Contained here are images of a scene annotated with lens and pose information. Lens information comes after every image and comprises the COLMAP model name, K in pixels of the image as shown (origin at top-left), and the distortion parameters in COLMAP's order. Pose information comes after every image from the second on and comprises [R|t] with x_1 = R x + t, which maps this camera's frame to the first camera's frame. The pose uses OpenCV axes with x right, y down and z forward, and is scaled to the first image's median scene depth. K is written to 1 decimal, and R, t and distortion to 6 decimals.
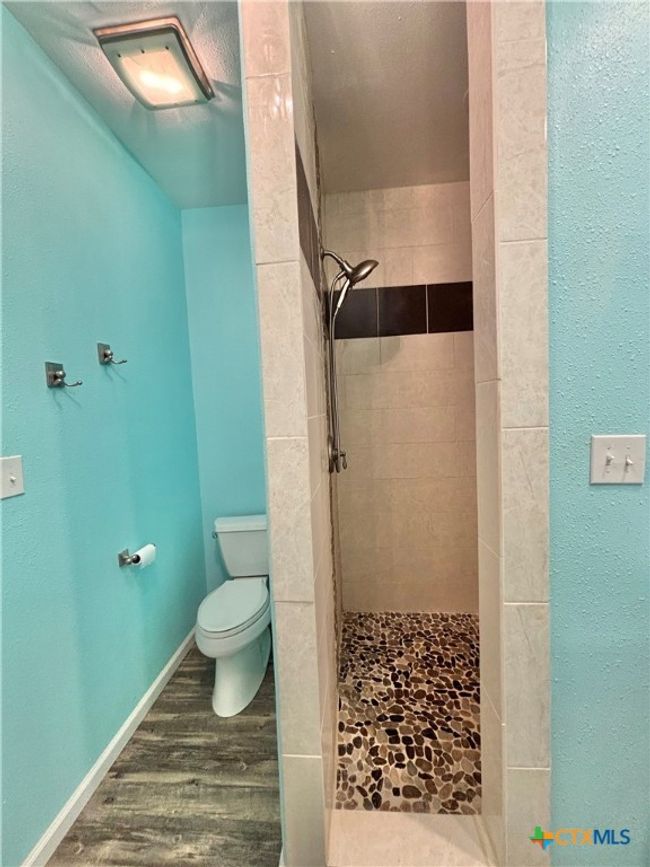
lens RADIAL K [[343.3, 0, 325.0], [0, 343.3, 433.5], [0, 0, 1]] dist [-0.000677, -0.000455]
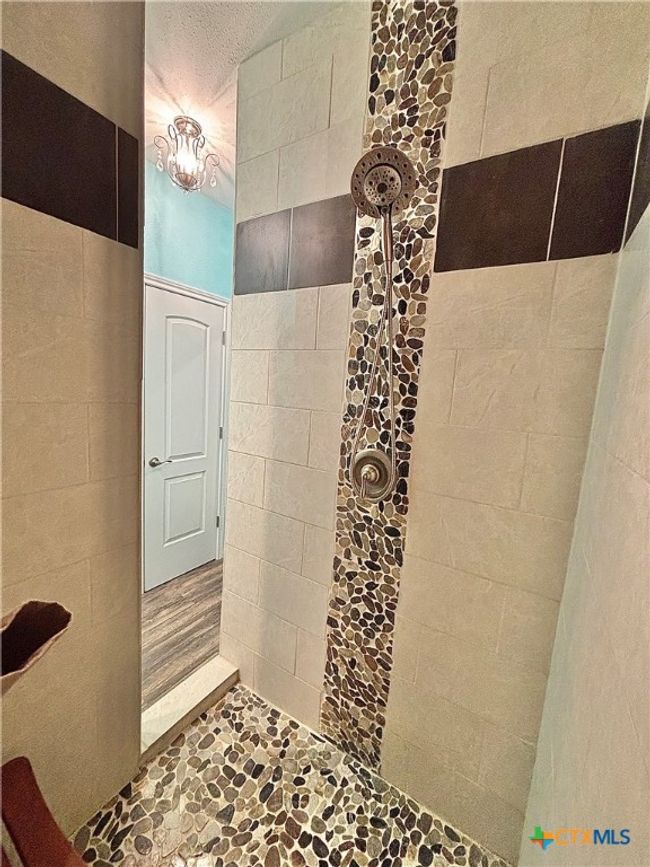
lens RADIAL K [[343.3, 0, 325.0], [0, 343.3, 433.5], [0, 0, 1]] dist [-0.000677, -0.000455]
pose [[-0.466120, 0.122070, -0.876260, 0.785537], [-0.097210, 0.977372, 0.187866, -0.163393], [0.879365, 0.172750, -0.443706, 1.400204]]
